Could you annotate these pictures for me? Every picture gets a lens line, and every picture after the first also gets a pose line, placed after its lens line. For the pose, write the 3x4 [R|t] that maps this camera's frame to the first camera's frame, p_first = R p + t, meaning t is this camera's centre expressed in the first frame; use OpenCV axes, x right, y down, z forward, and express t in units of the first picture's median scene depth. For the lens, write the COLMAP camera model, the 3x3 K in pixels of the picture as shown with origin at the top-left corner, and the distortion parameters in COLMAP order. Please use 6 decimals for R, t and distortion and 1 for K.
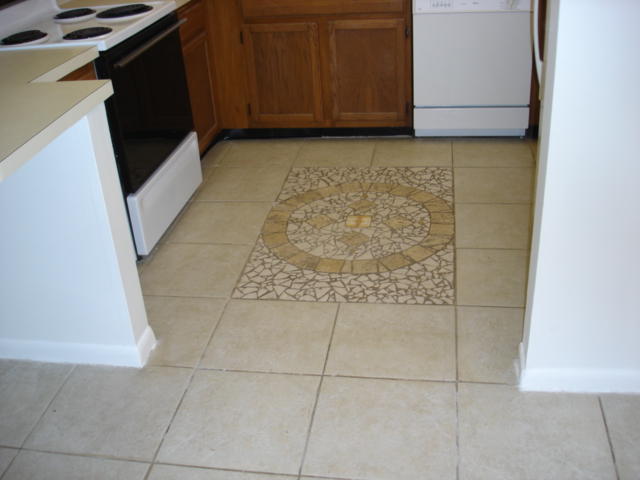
lens RADIAL K [[709.5, 0, 320.0], [0, 709.5, 240.0], [0, 0, 1]] dist [-0.072761, -0.028825]
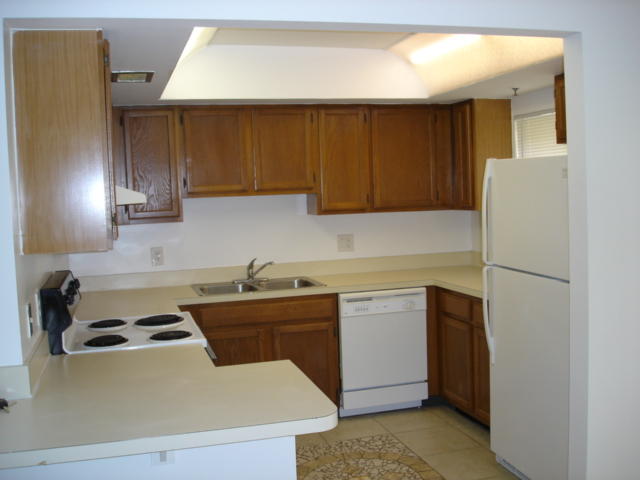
lens RADIAL K [[709.5, 0, 320.0], [0, 709.5, 240.0], [0, 0, 1]] dist [-0.072761, -0.028825]
pose [[0.904765, 0.003133, 0.425899, -0.457636], [0.183344, 0.899713, -0.396107, 0.058011], [-0.384428, 0.436470, 0.813455, -0.103353]]
